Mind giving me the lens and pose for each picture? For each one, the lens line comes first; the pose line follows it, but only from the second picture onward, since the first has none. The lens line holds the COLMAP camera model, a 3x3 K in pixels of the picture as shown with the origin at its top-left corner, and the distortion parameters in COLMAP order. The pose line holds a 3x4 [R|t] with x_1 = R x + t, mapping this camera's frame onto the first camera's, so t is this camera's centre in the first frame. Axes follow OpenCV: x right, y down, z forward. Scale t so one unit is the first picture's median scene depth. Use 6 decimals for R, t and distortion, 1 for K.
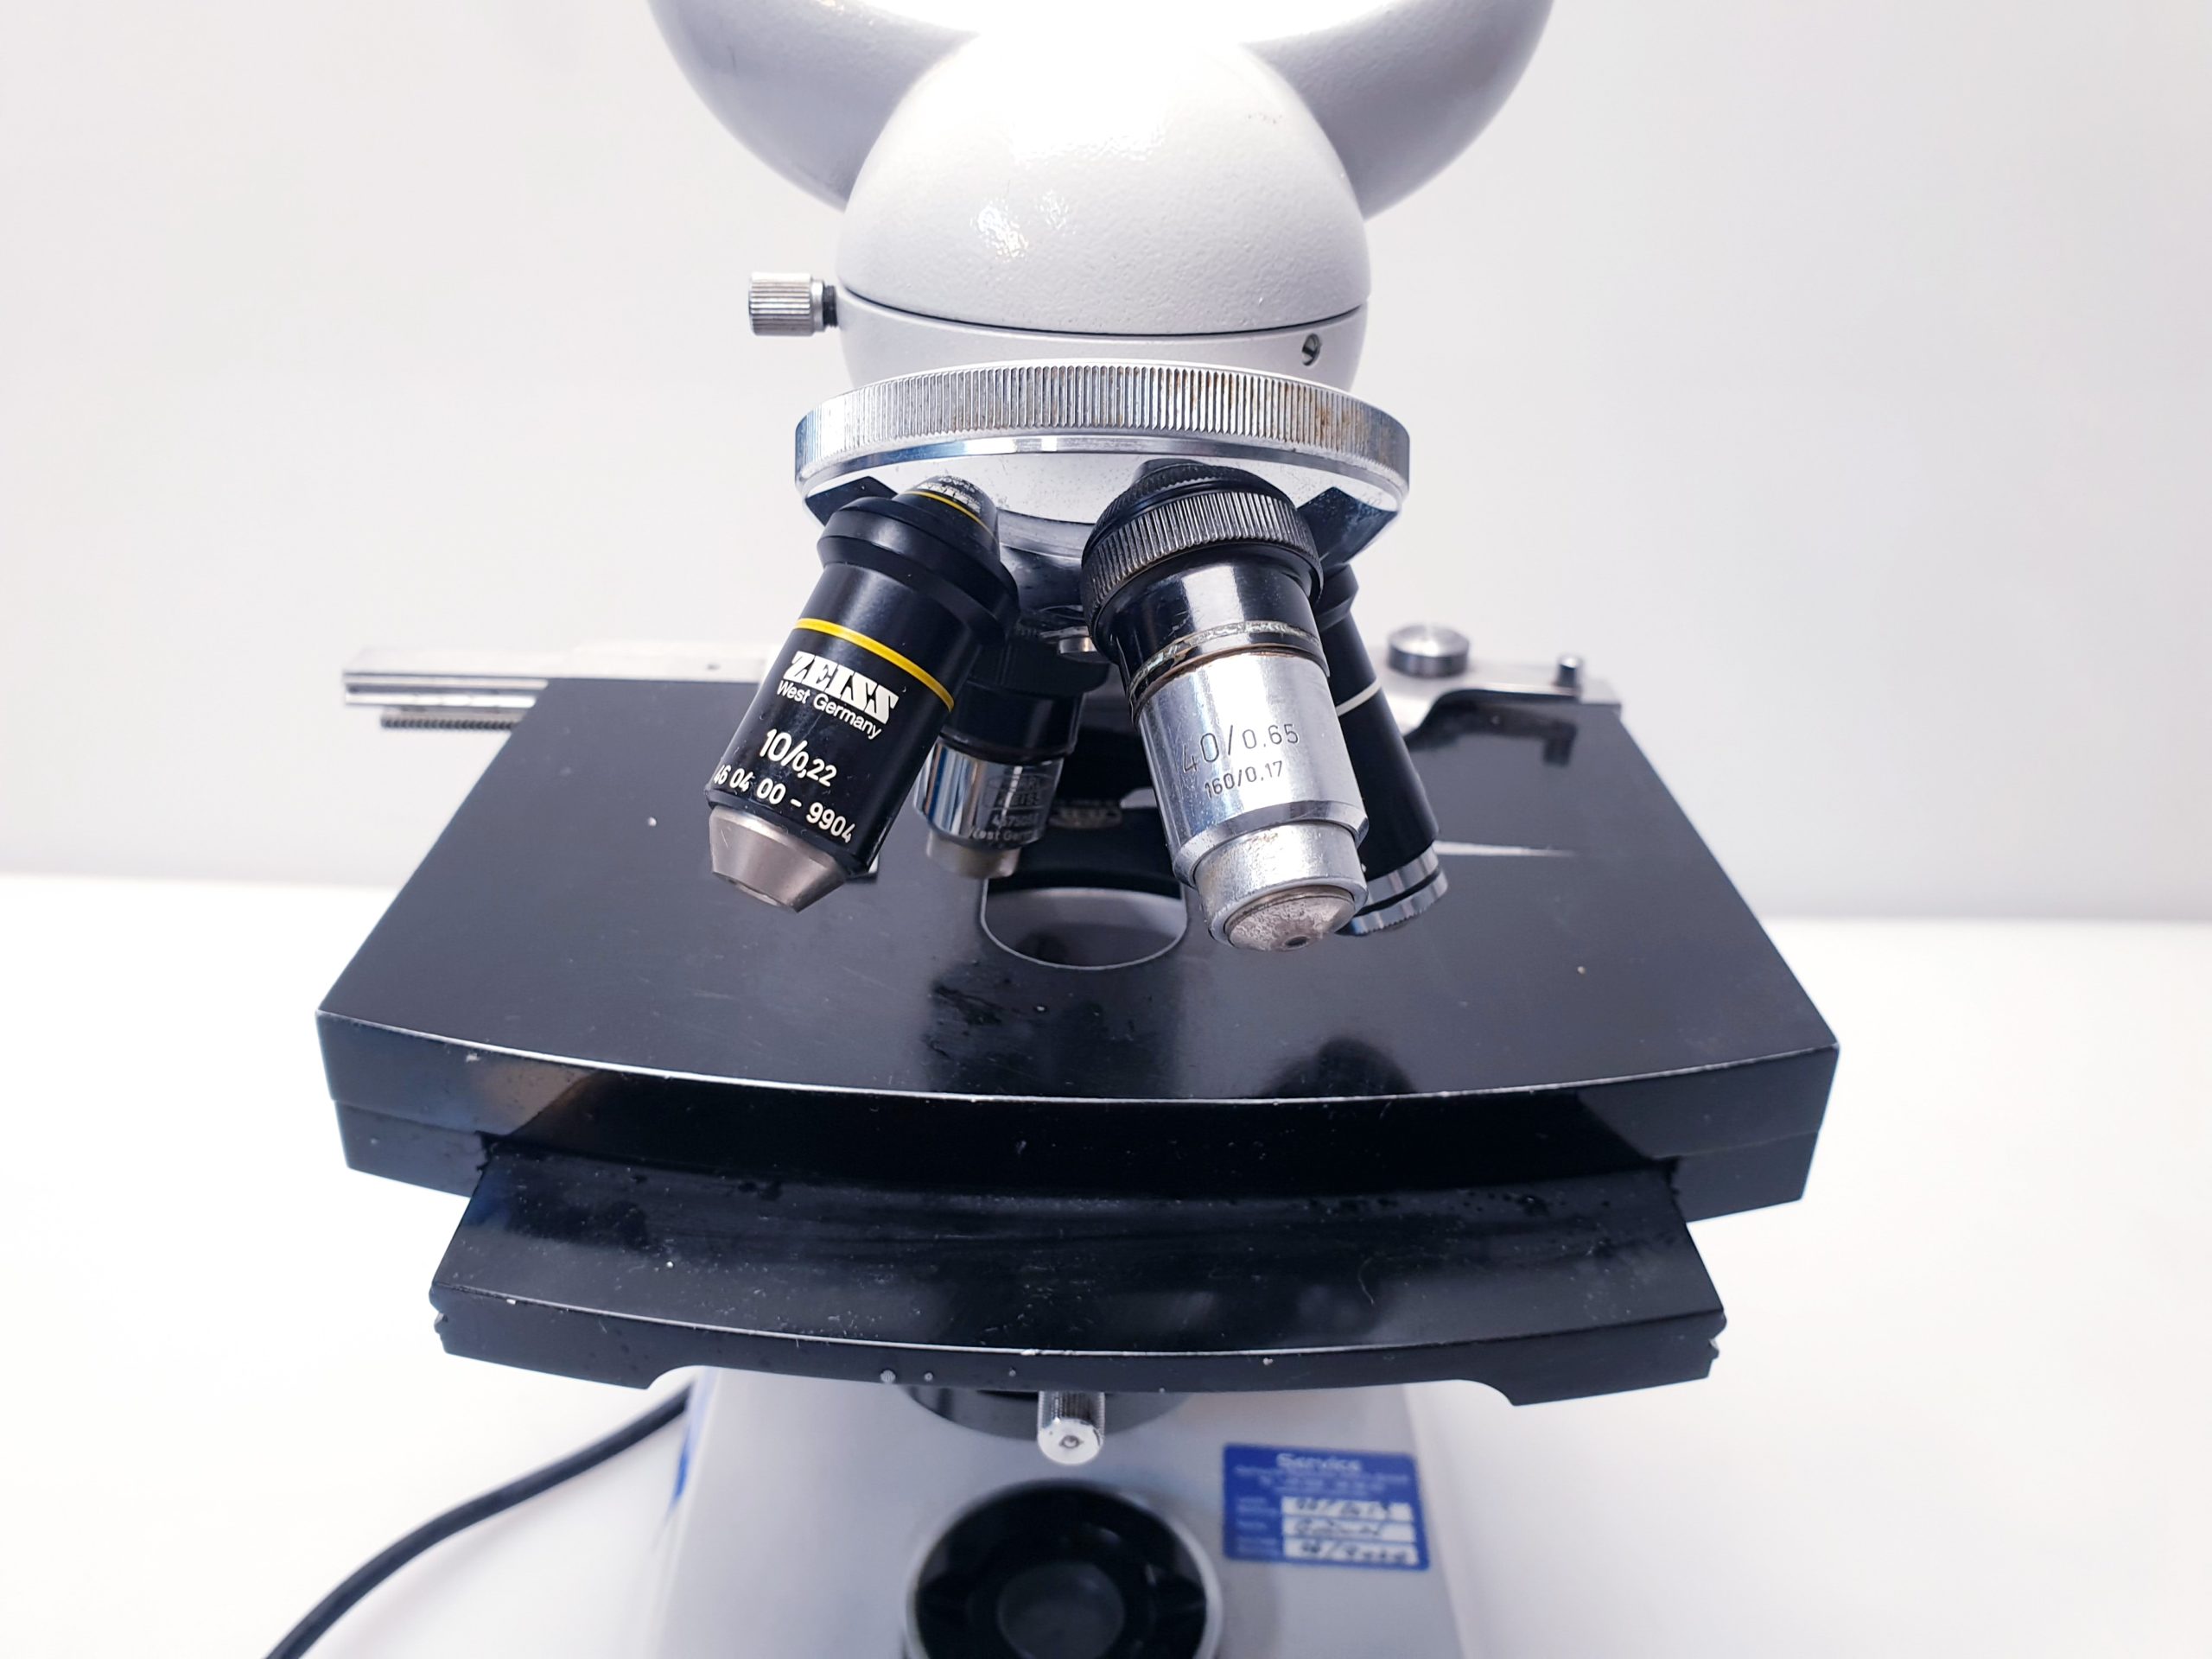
lens RADIAL K [[1806.5, 0, 1110.0], [0, 1806.5, 828.8], [0, 0, 1]] dist [-0.035024, -0.037648]
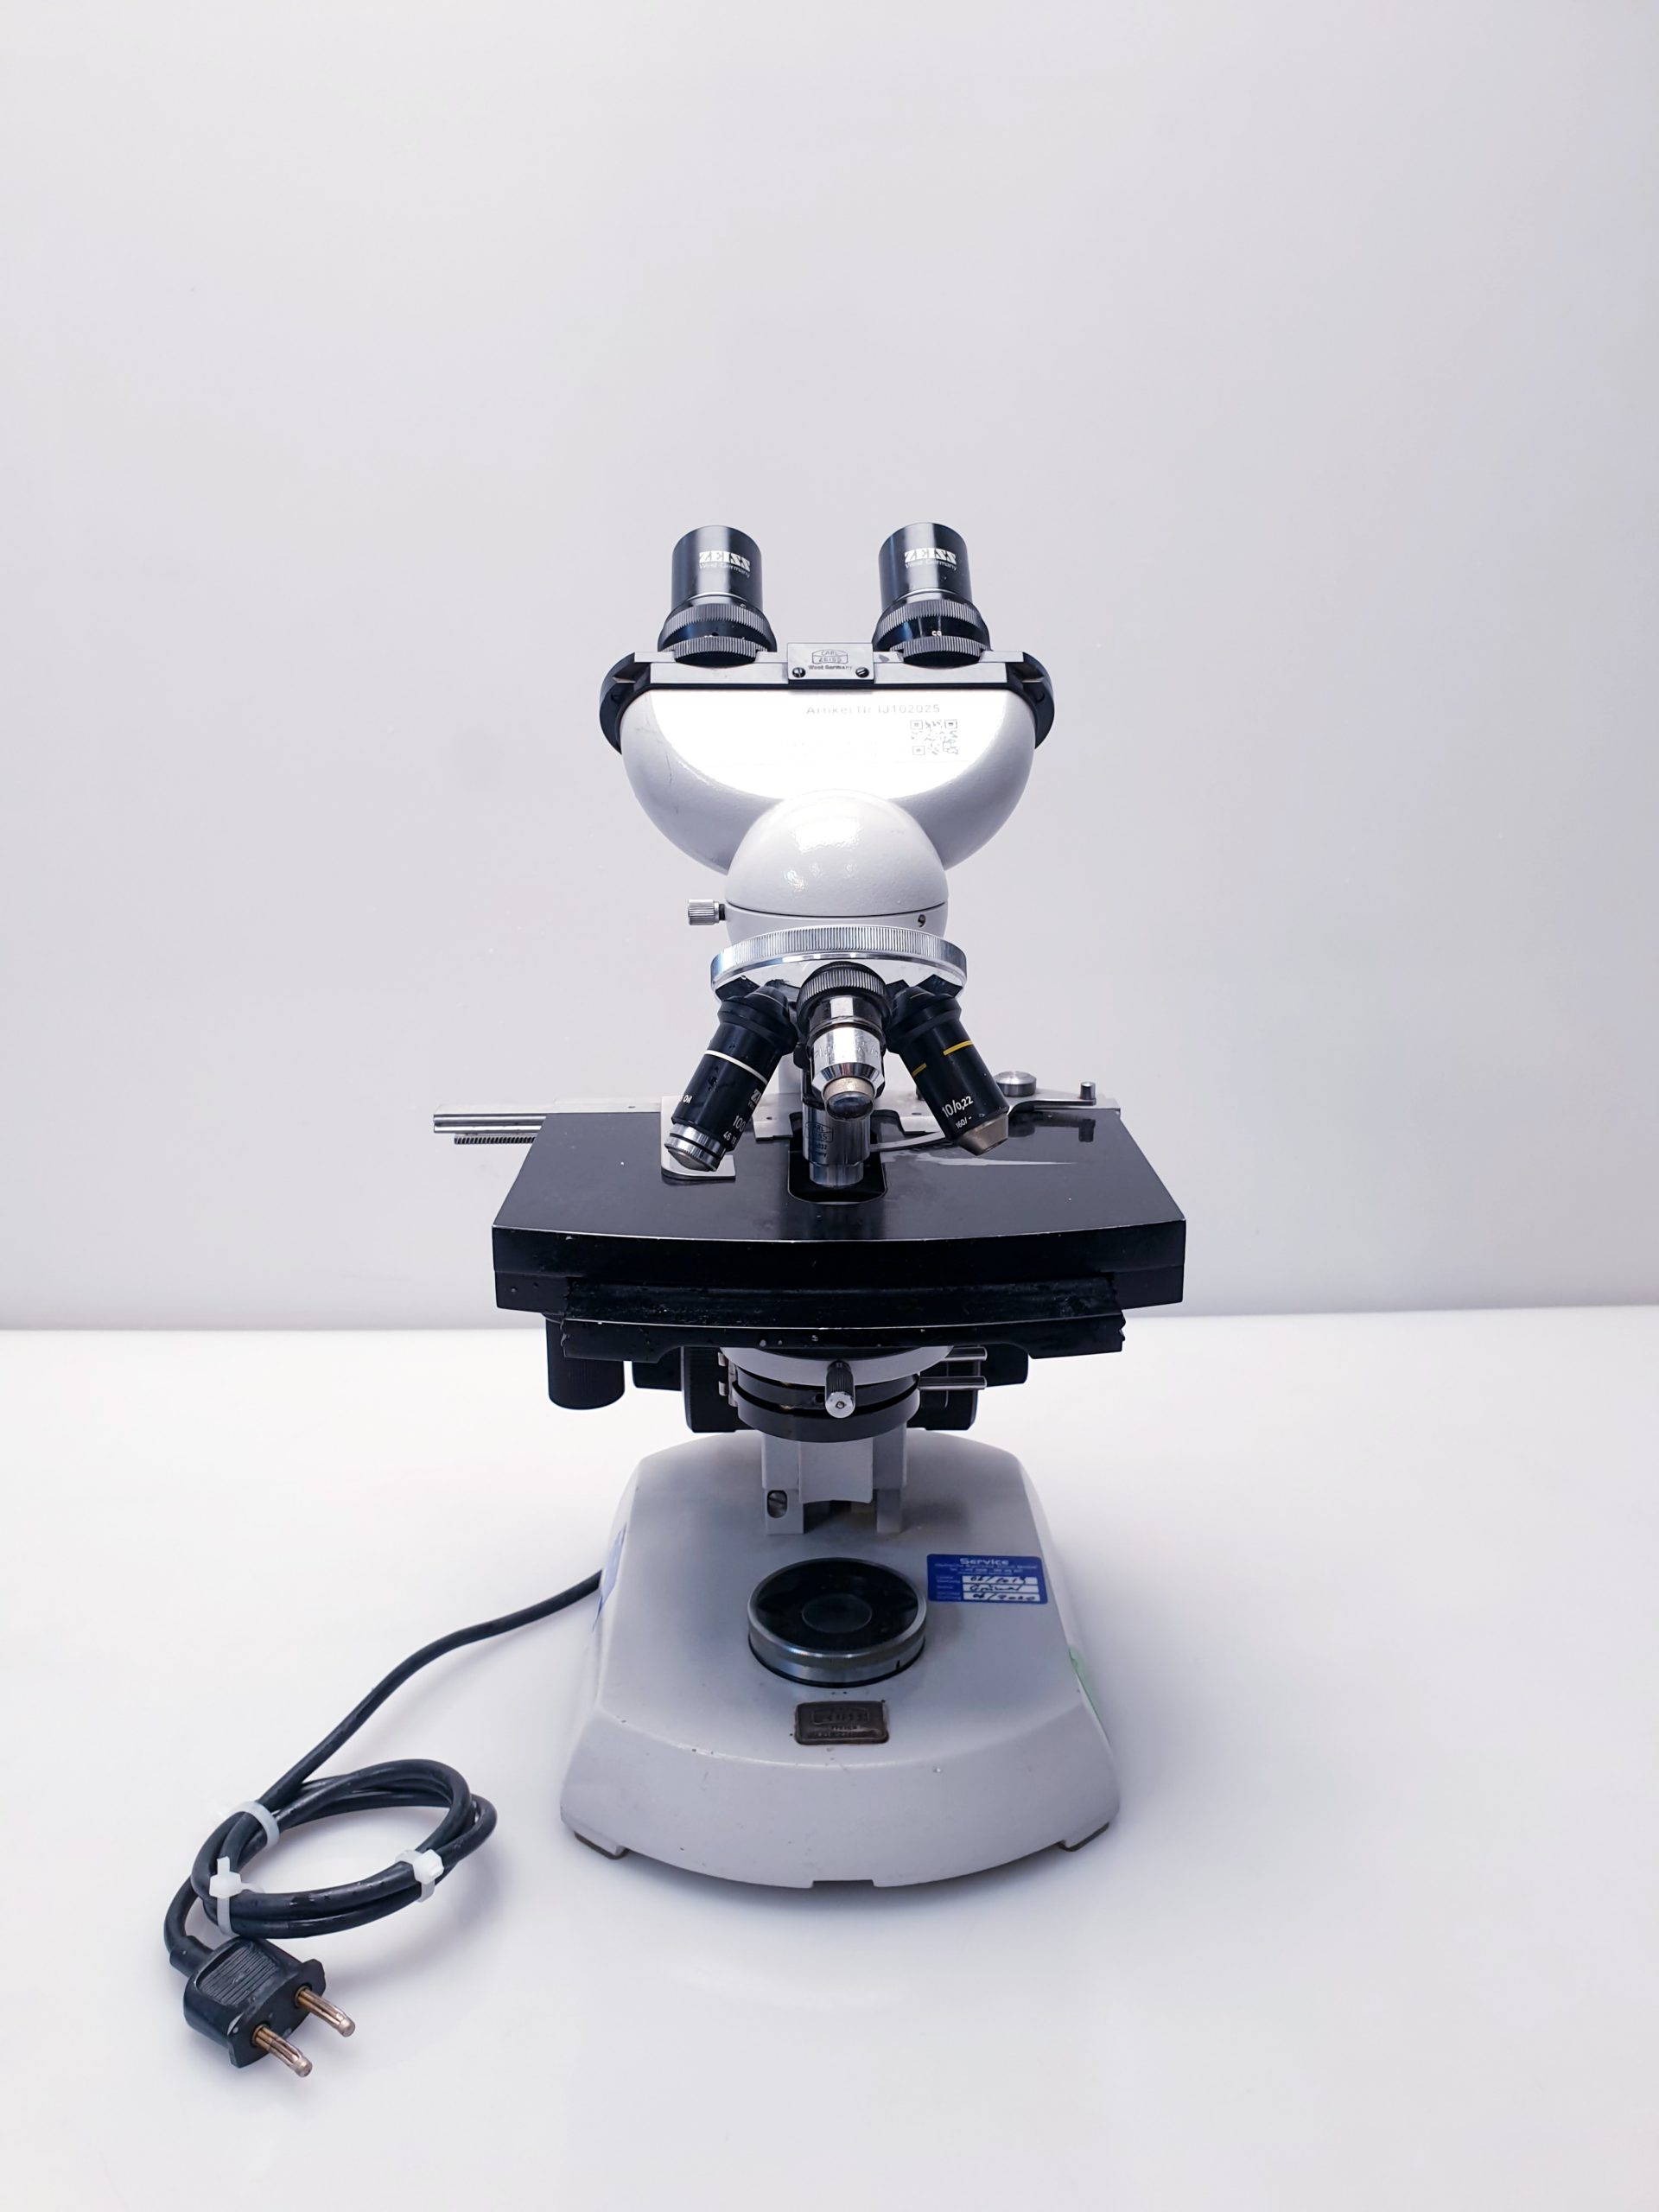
lens RADIAL K [[1806.5, 0, 821.4], [0, 1806.5, 1104.3], [0, 0, 1]] dist [-0.035024, -0.037648]
pose [[0.999299, -0.036777, -0.006949, -0.011589], [0.034843, 0.981910, -0.186116, 0.272046], [0.013668, 0.185744, 0.982503, -0.863445]]
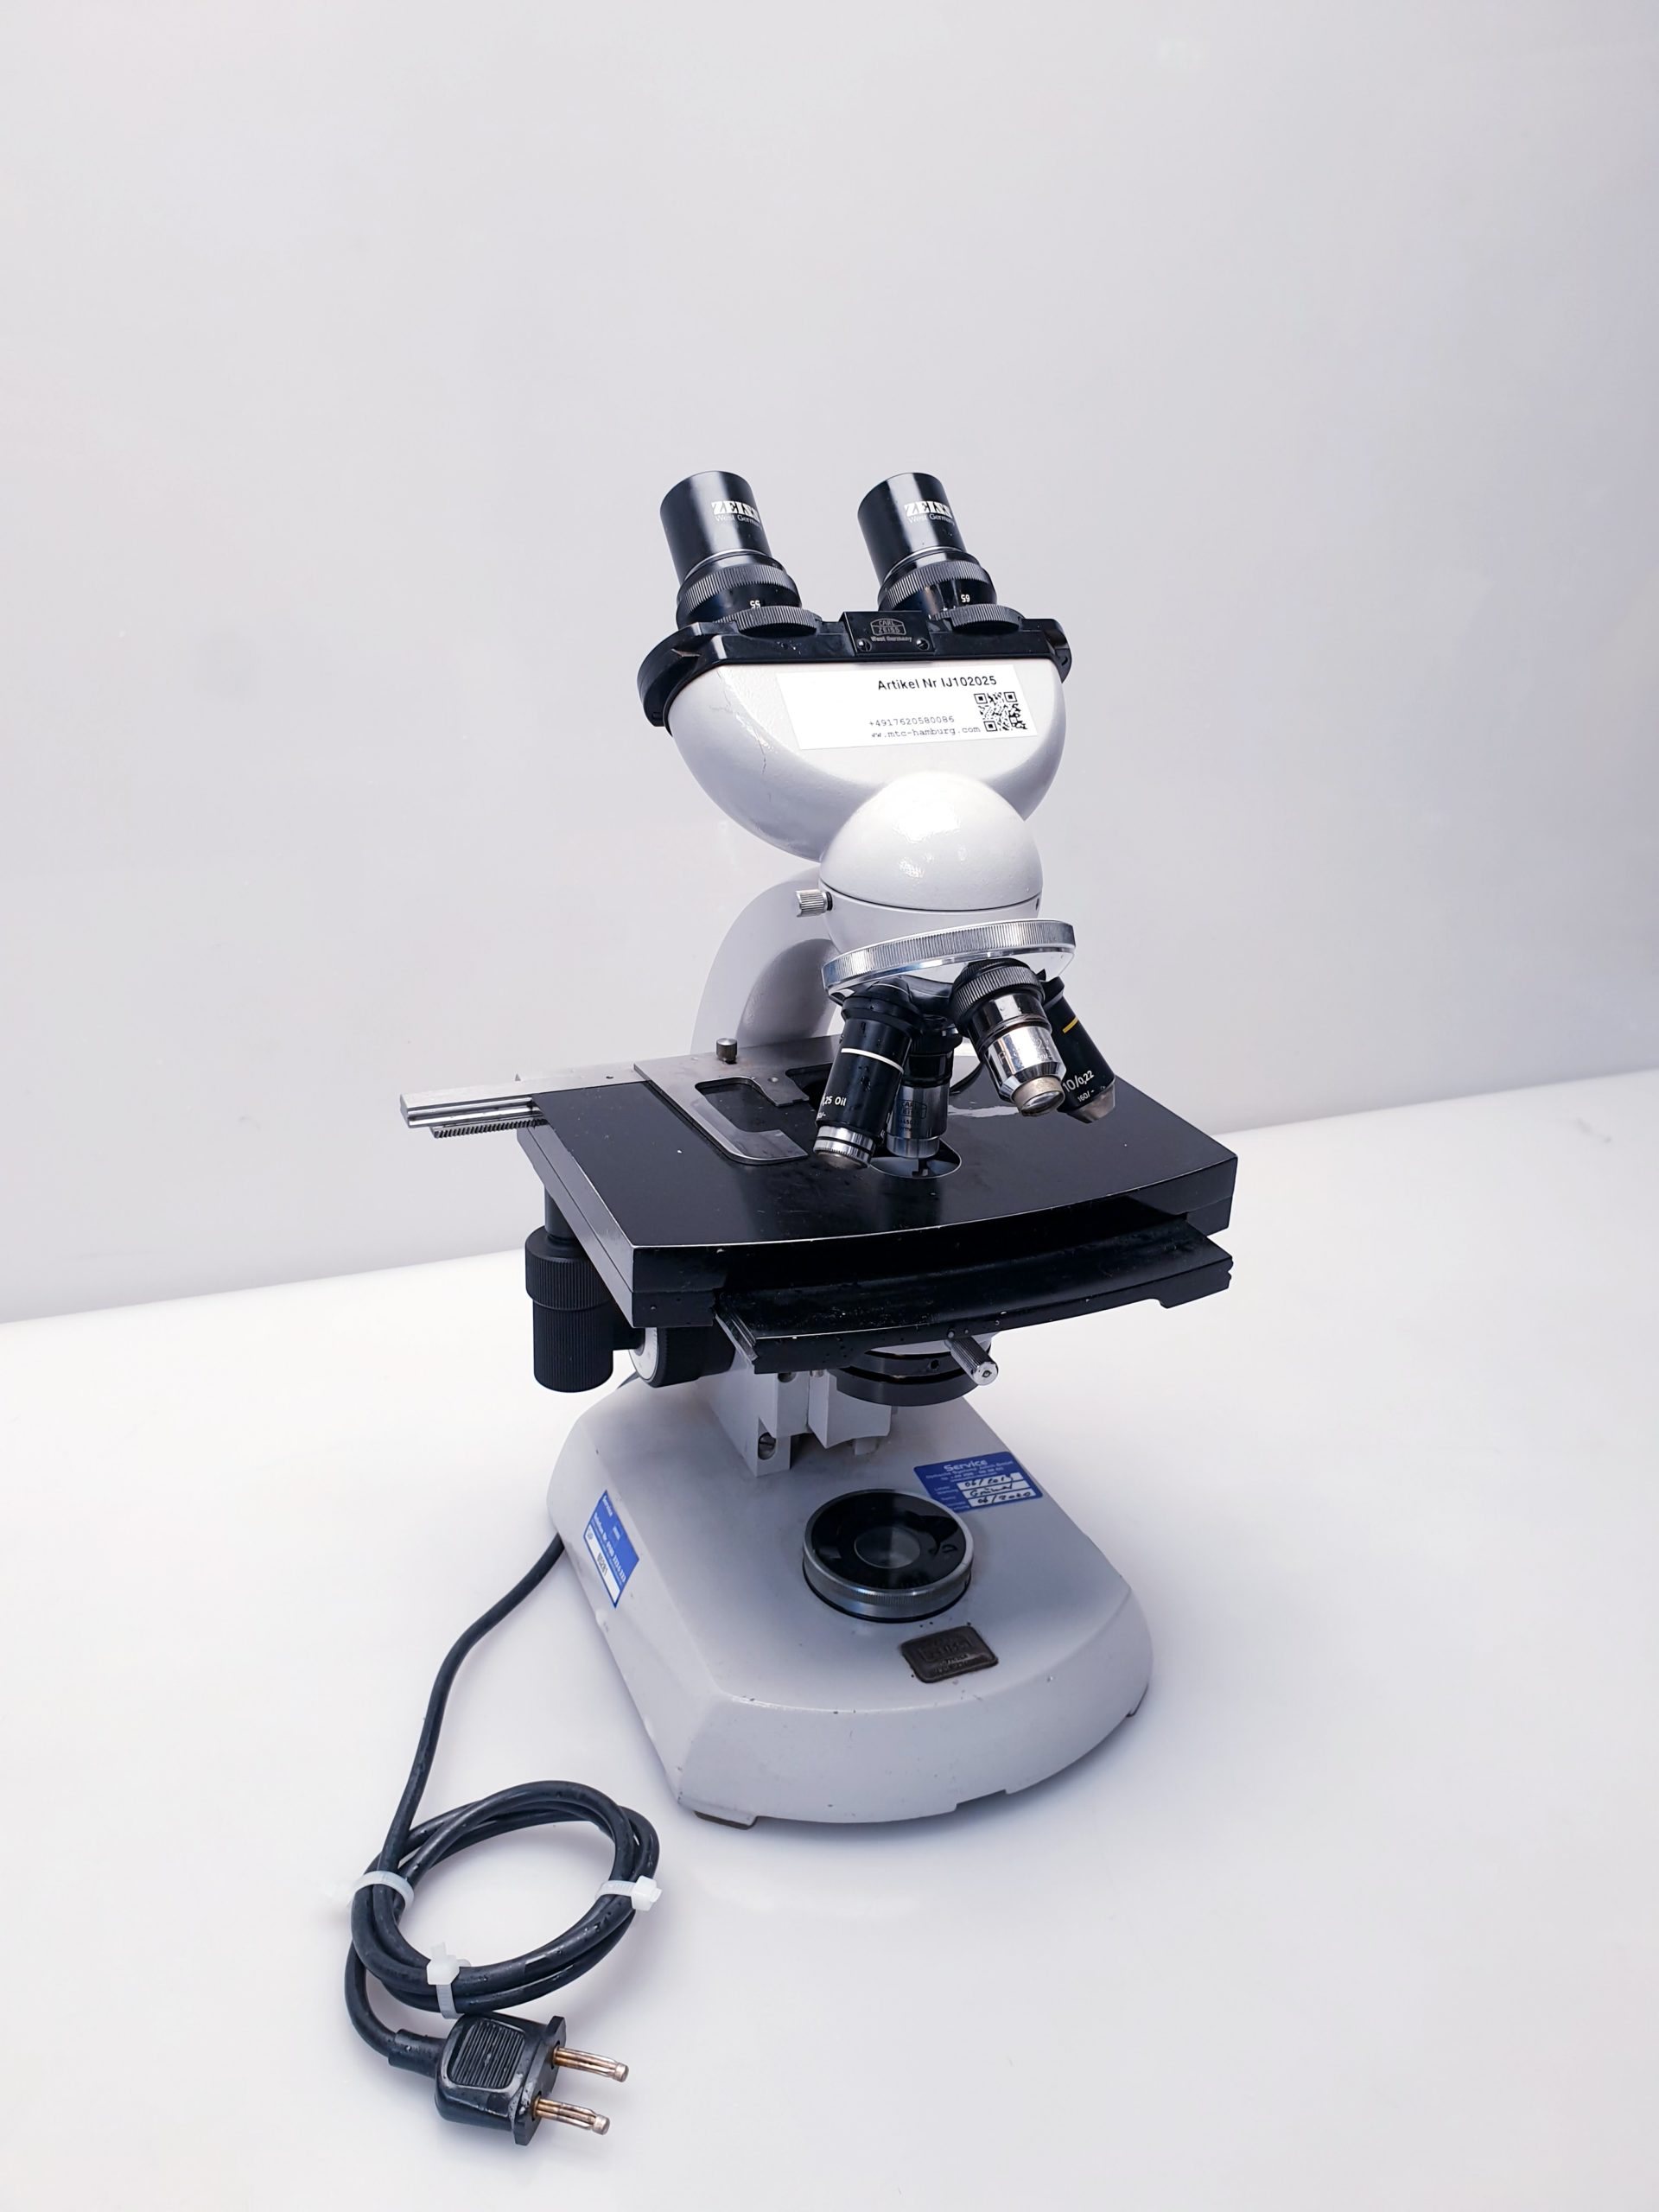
lens RADIAL K [[1806.5, 0, 844.6], [0, 1806.5, 1092.9], [0, 0, 1]] dist [-0.035024, -0.037648]
pose [[0.921785, -0.142241, 0.360666, -0.679542], [0.162586, 0.986337, -0.026538, 0.011937], [-0.351963, 0.083102, 0.932318, -0.778321]]
